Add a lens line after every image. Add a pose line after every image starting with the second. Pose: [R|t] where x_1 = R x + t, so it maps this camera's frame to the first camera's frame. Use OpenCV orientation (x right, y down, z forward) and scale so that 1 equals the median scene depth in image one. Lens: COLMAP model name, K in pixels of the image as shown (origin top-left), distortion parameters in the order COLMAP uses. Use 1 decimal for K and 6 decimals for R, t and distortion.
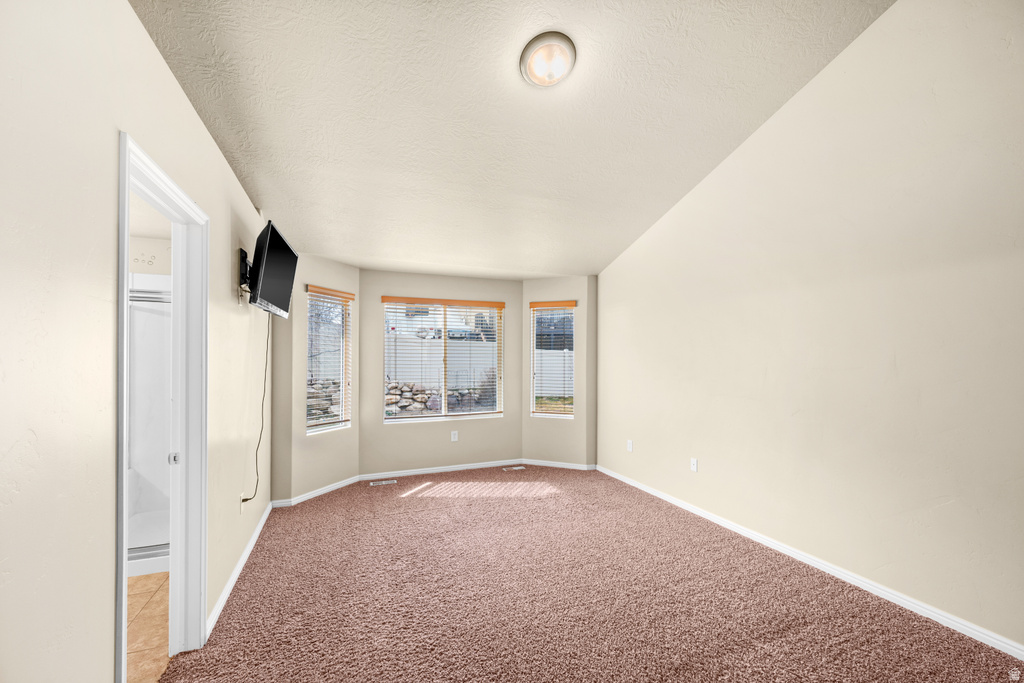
lens RADIAL K [[409.8, 0, 516.7], [0, 409.8, 349.5], [0, 0, 1]] dist [-0.002712, 0.000595]
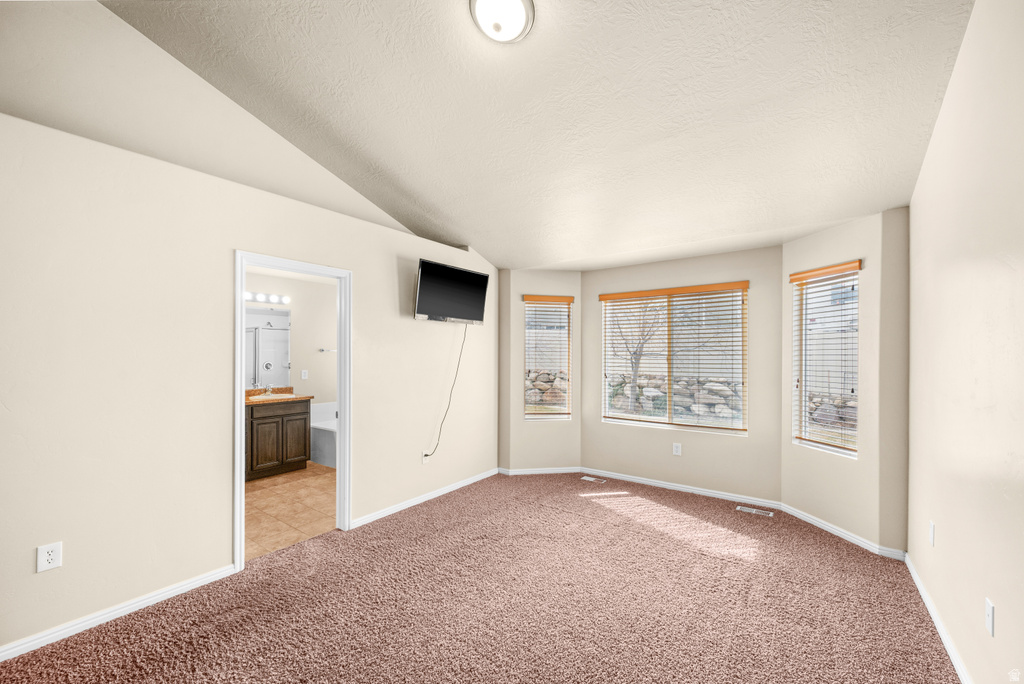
lens RADIAL K [[409.8, 0, 516.1], [0, 409.8, 349.9], [0, 0, 1]] dist [-0.002712, 0.000595]
pose [[0.527745, -0.010047, -0.849343, 0.433239], [0.016199, 0.999867, -0.001762, 0.003678], [0.849248, -0.012829, 0.527838, 0.307515]]
